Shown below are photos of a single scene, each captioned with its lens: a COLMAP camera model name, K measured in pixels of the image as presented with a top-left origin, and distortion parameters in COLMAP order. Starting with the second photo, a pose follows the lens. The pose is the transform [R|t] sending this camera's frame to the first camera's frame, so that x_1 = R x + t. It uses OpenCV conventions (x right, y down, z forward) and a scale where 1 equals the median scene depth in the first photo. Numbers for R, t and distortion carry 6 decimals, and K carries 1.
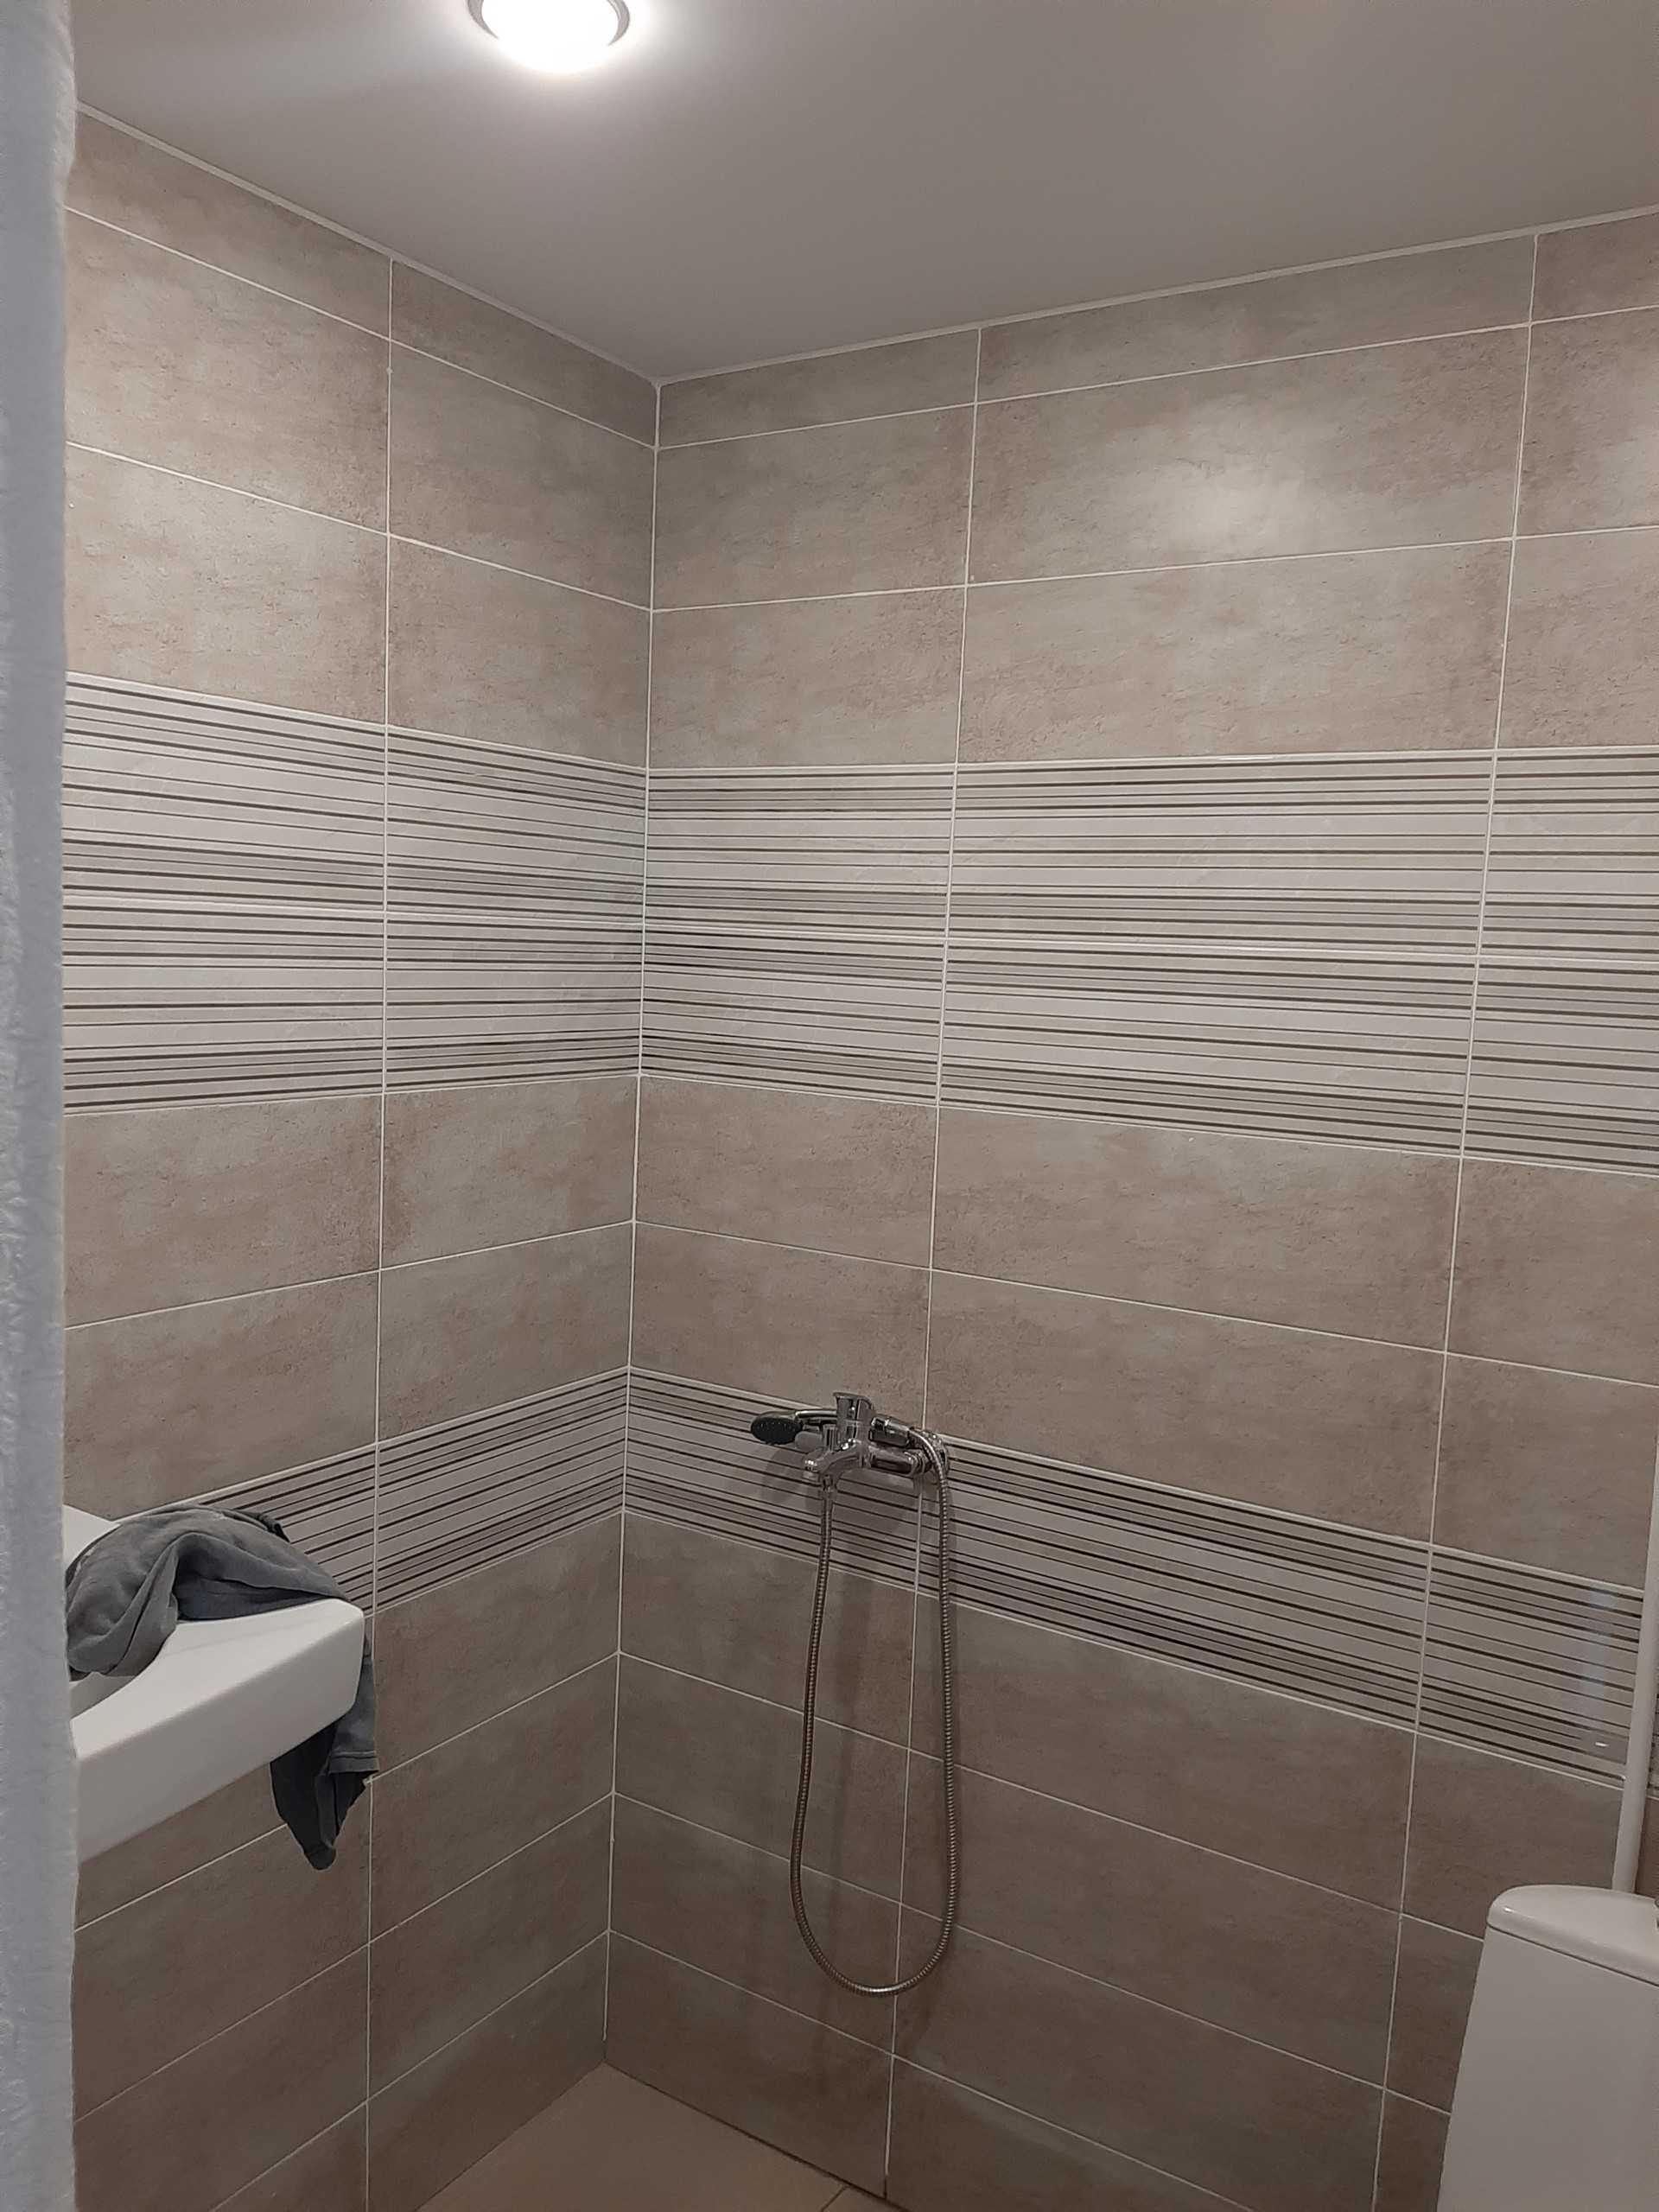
lens RADIAL K [[1765.6, 0, 829.2], [0, 1765.6, 1119.2], [0, 0, 1]] dist [0.123049, -0.227676]
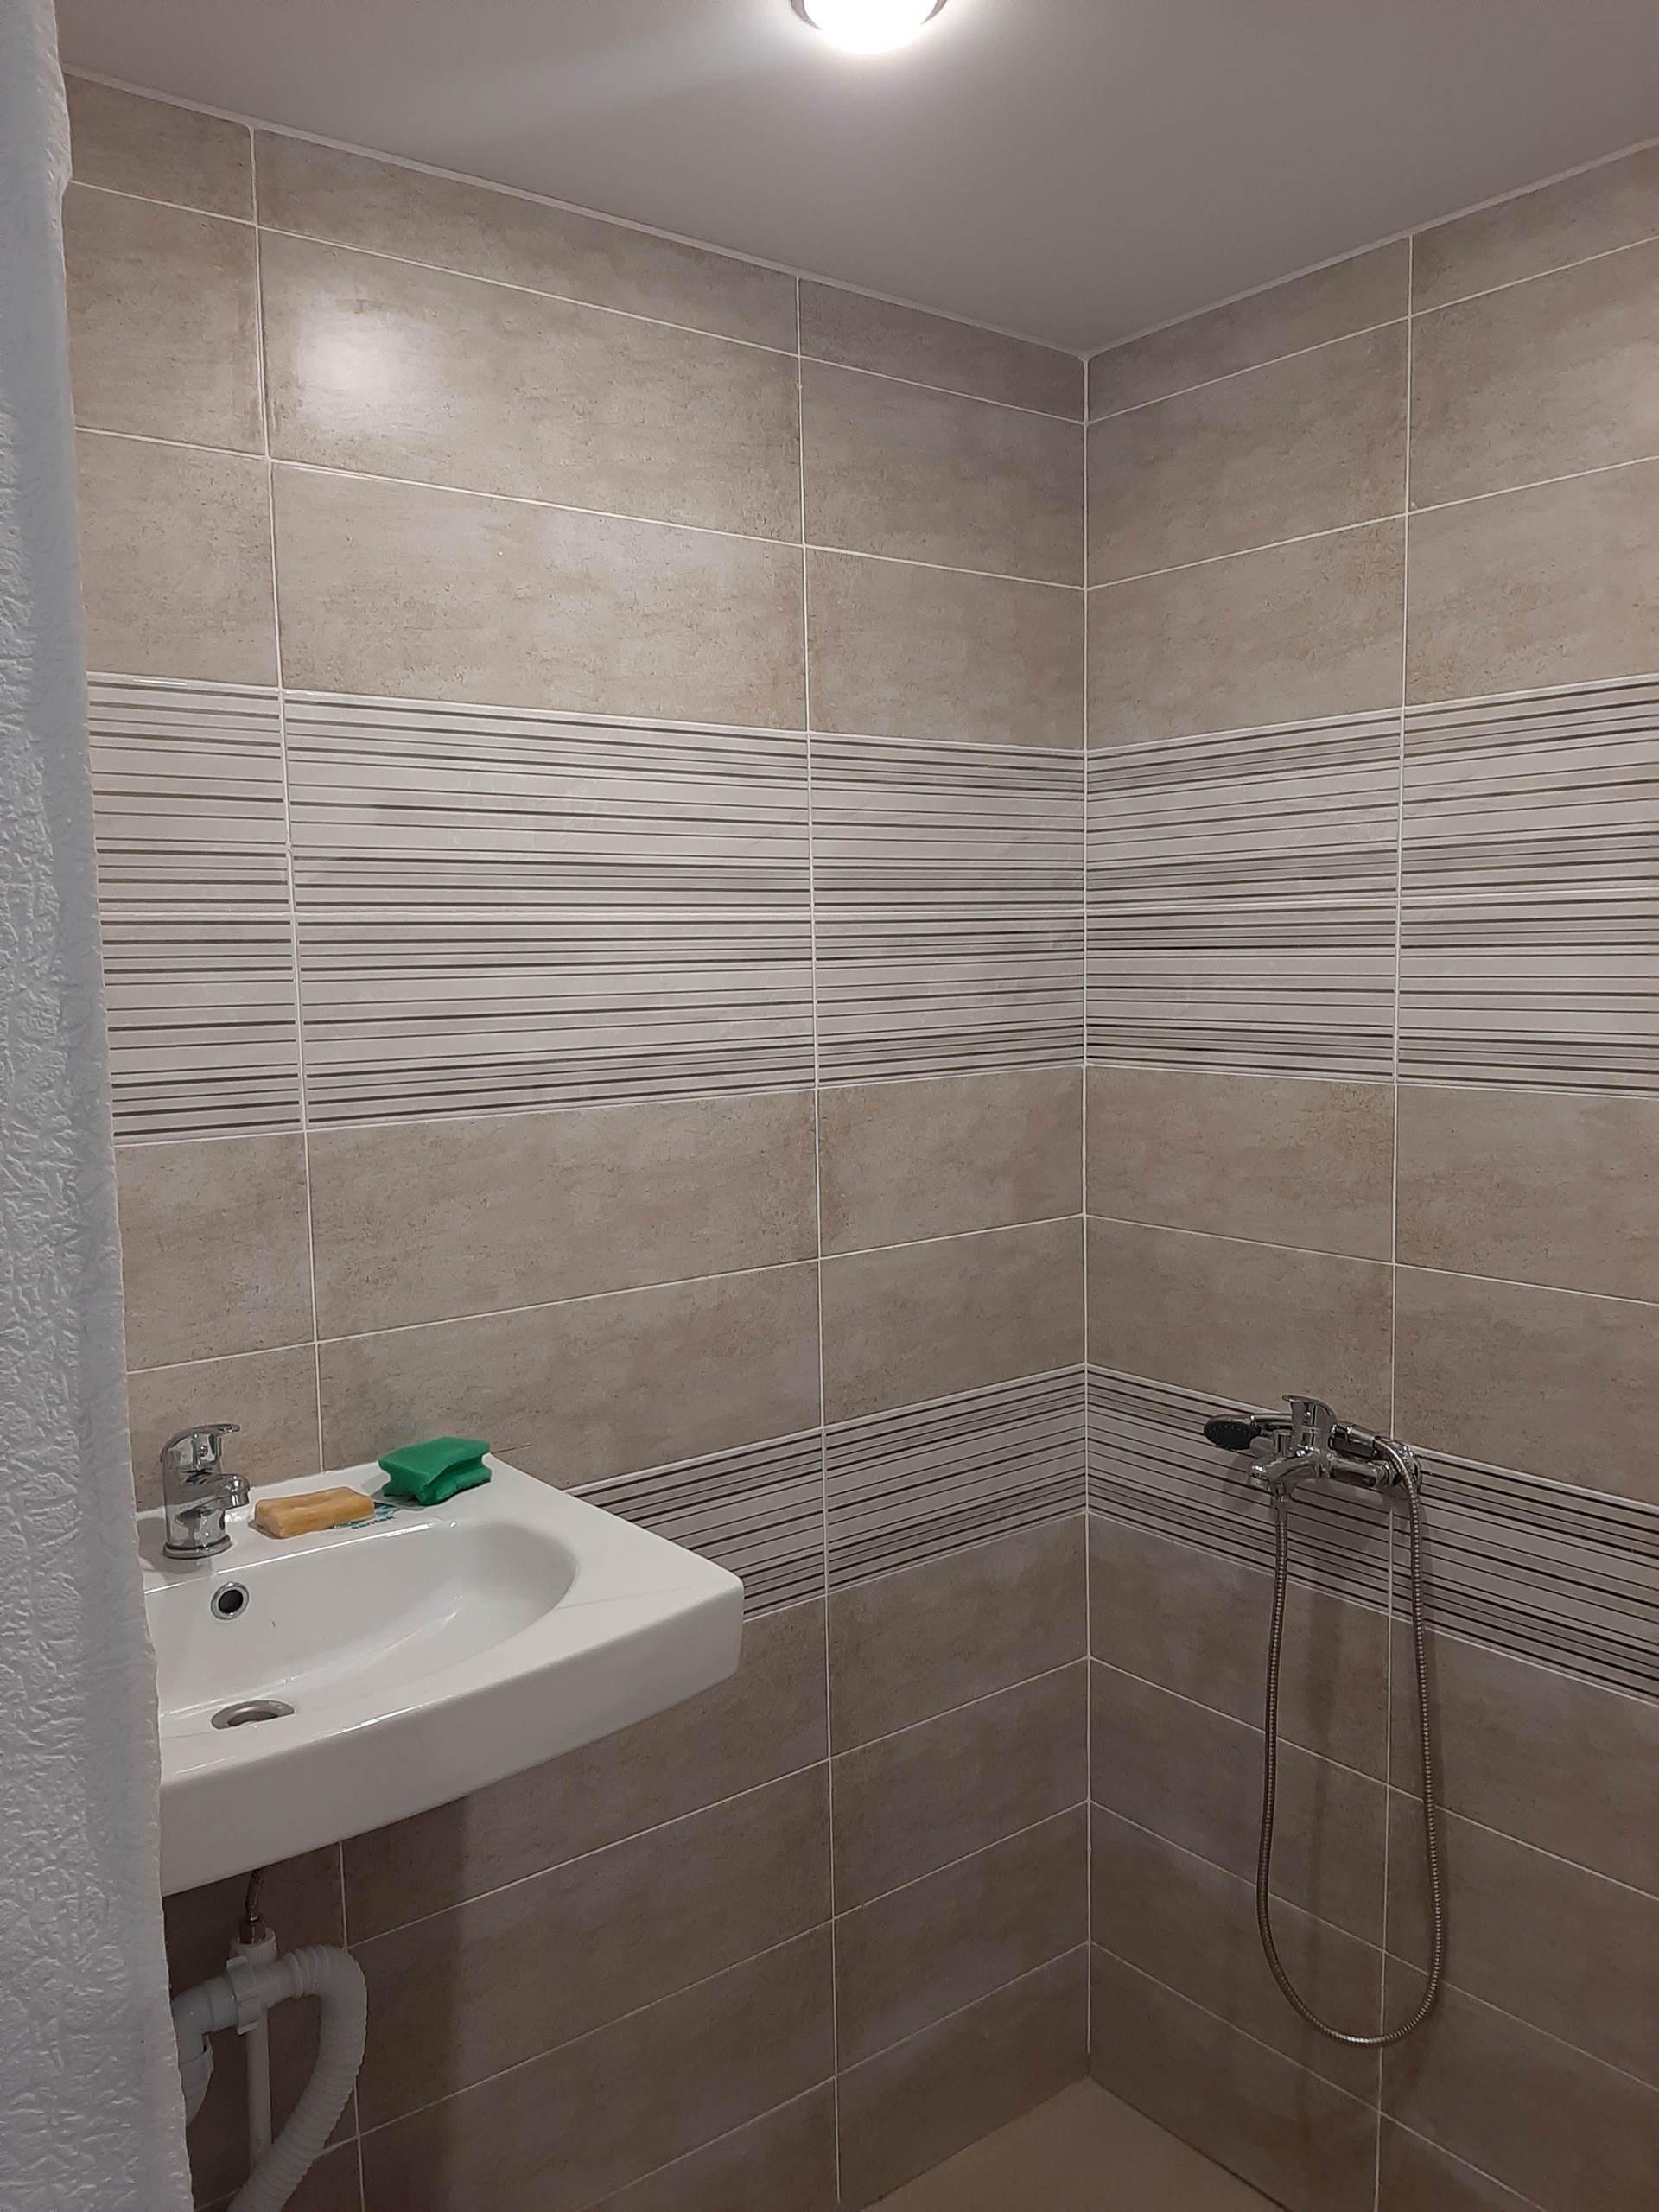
lens RADIAL K [[1765.6, 0, 829.2], [0, 1765.6, 1119.2], [0, 0, 1]] dist [0.123049, -0.227676]
pose [[0.941446, -0.025059, -0.336232, 0.095573], [0.021762, 0.999671, -0.013571, 0.016694], [0.336462, 0.005459, 0.941681, 0.033906]]
